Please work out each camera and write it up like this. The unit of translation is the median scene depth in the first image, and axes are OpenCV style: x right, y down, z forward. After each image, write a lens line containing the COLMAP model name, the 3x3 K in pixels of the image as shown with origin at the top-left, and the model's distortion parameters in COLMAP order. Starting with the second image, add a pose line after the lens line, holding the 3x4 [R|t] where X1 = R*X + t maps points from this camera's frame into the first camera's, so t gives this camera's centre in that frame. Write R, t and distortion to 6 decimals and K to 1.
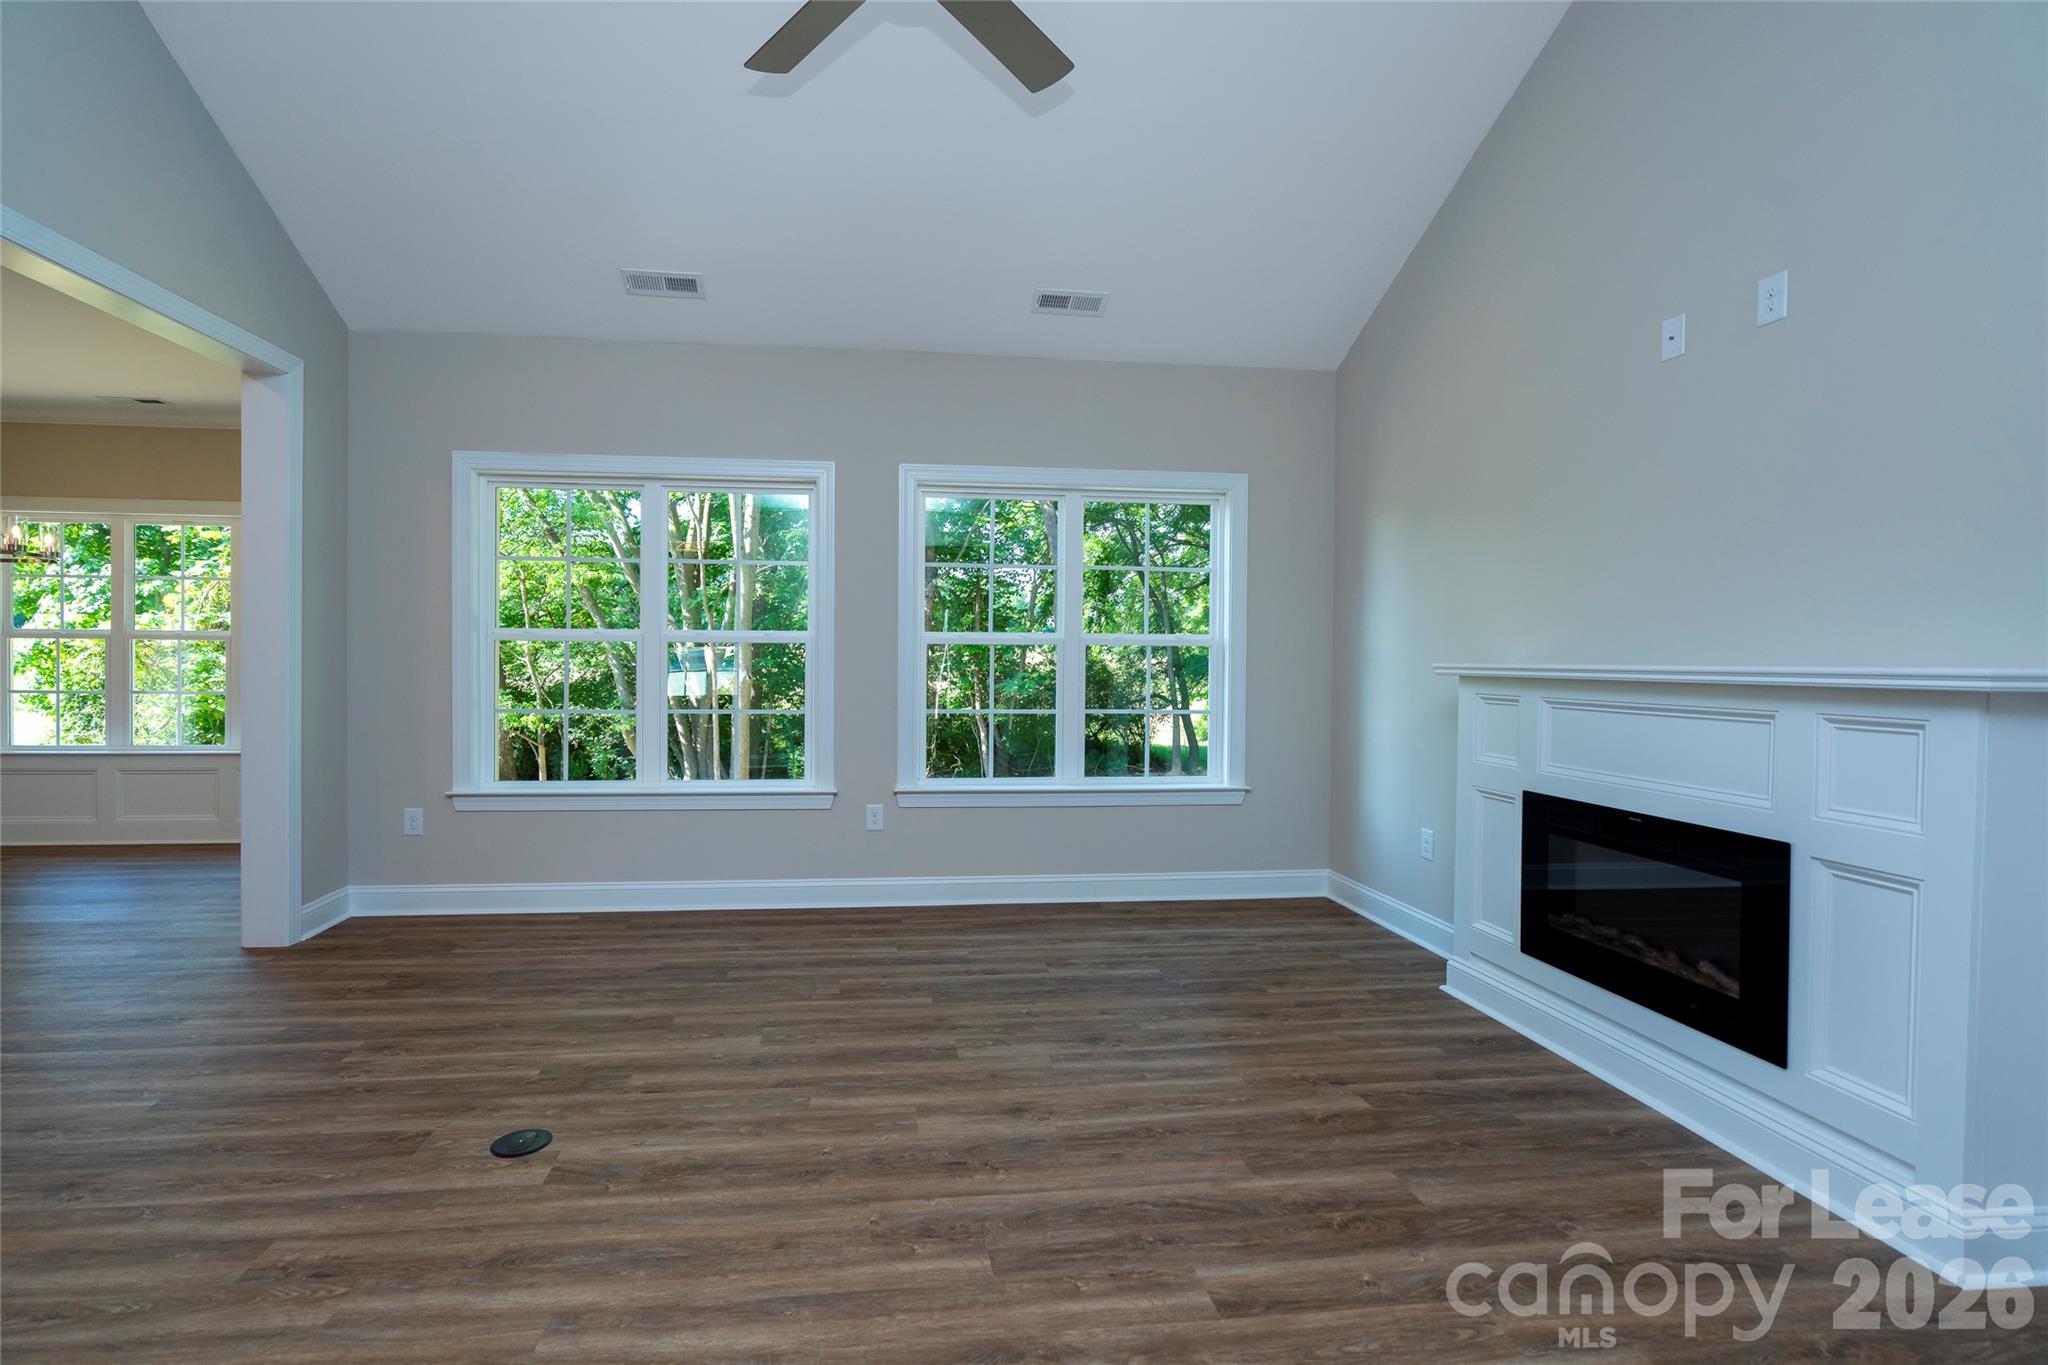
lens RADIAL K [[934.4, 0, 977.7], [0, 934.4, 663.6], [0, 0, 1]] dist [-0.007535, 0.003425]
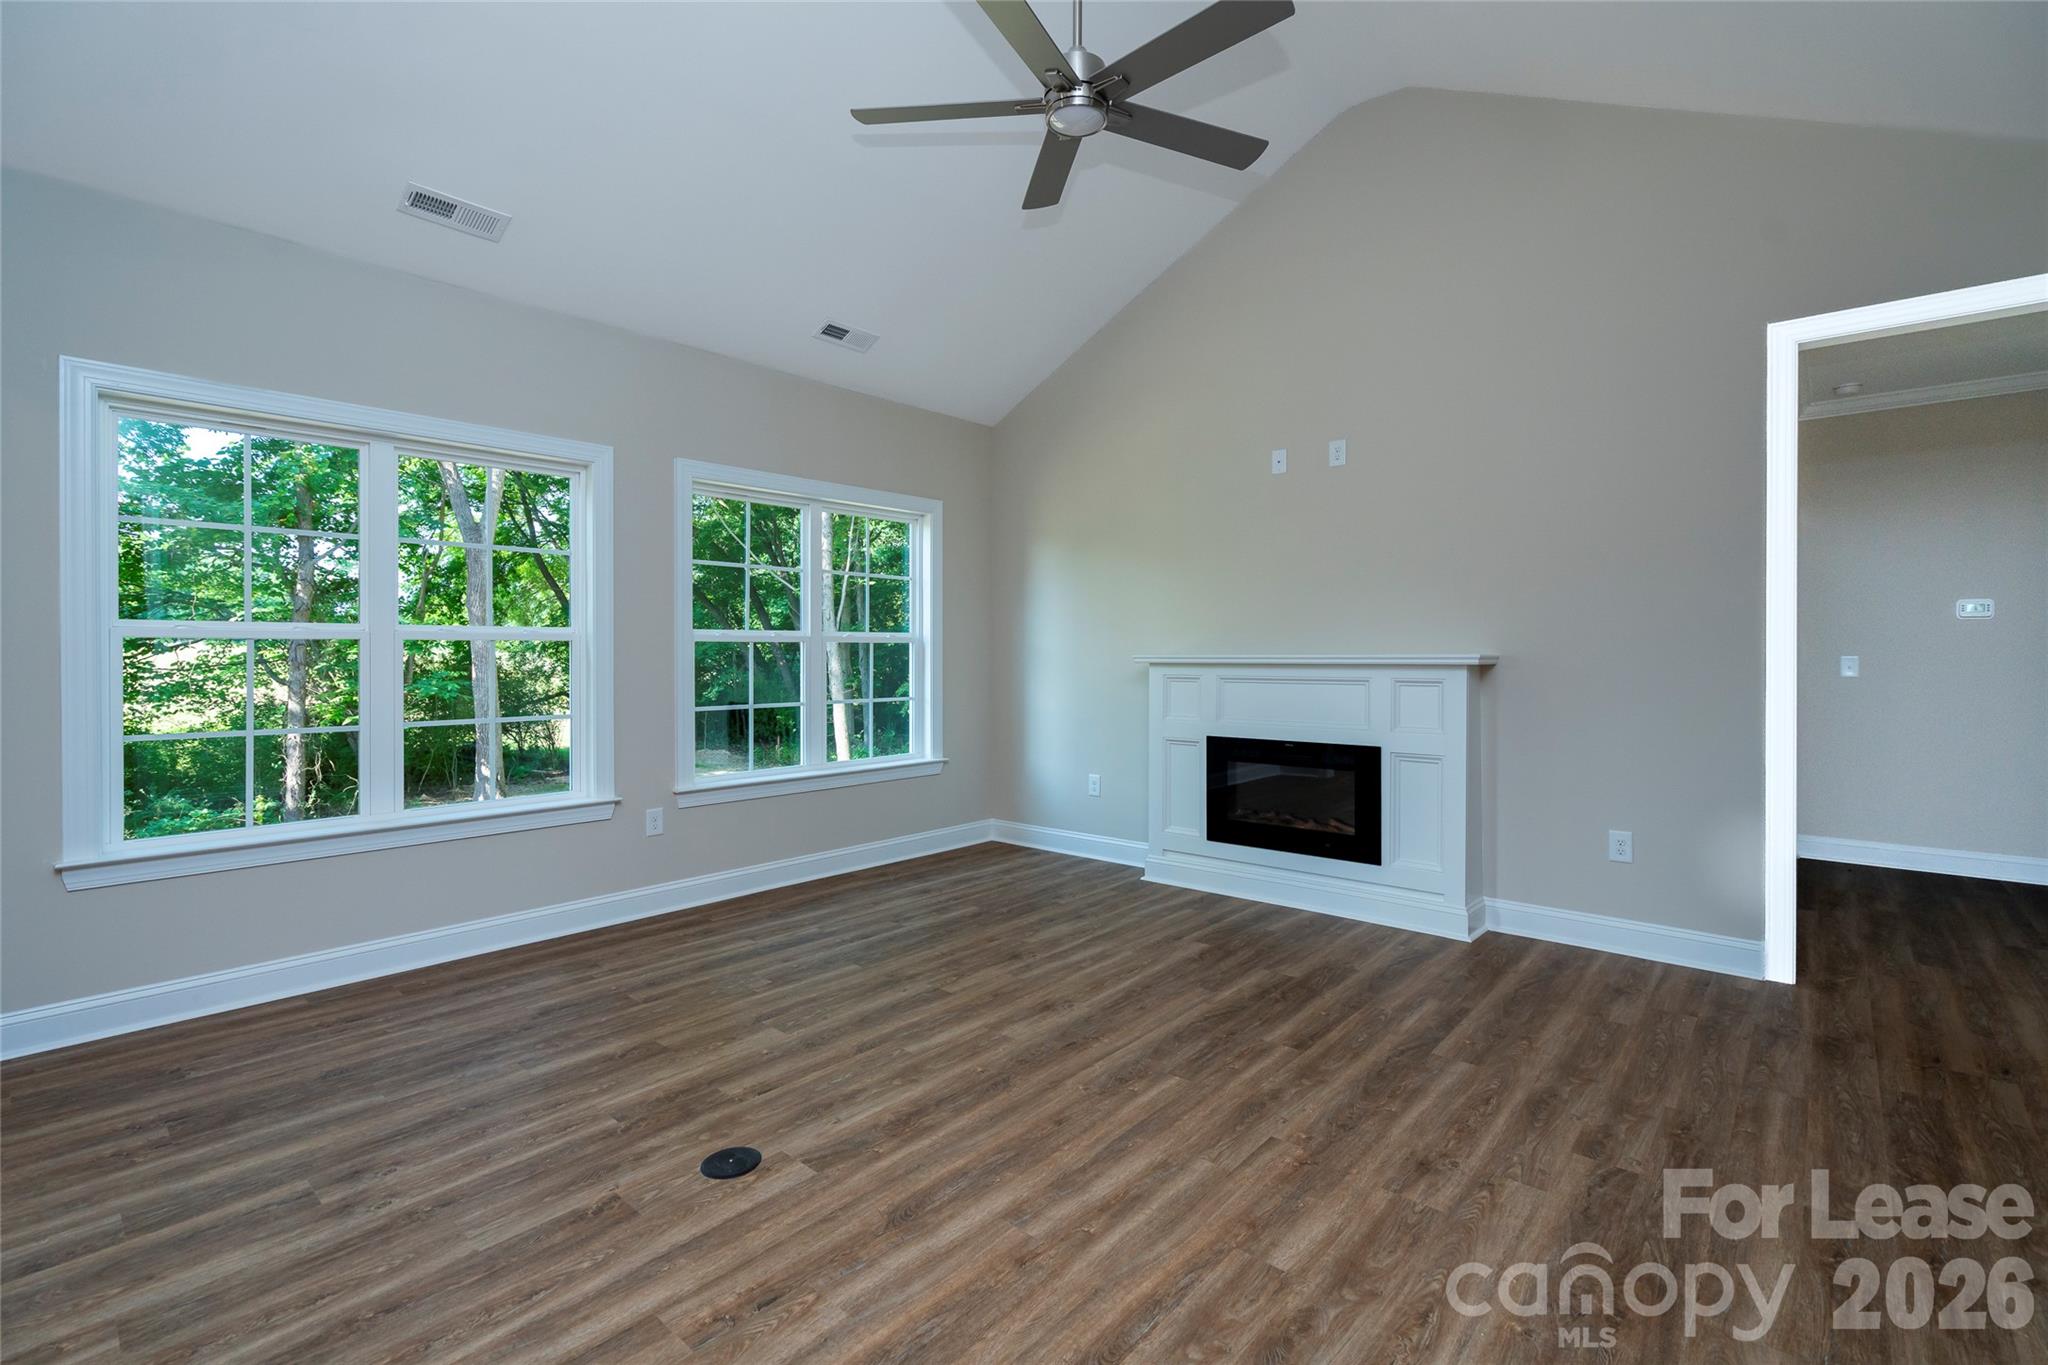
lens RADIAL K [[934.4, 0, 1000.5], [0, 934.4, 649.1], [0, 0, 1]] dist [-0.007535, 0.003425]
pose [[0.743148, -0.007042, 0.669090, -0.749184], [0.012540, 0.999916, -0.003405, -0.008580], [-0.669009, 0.010921, 0.743174, 0.072966]]
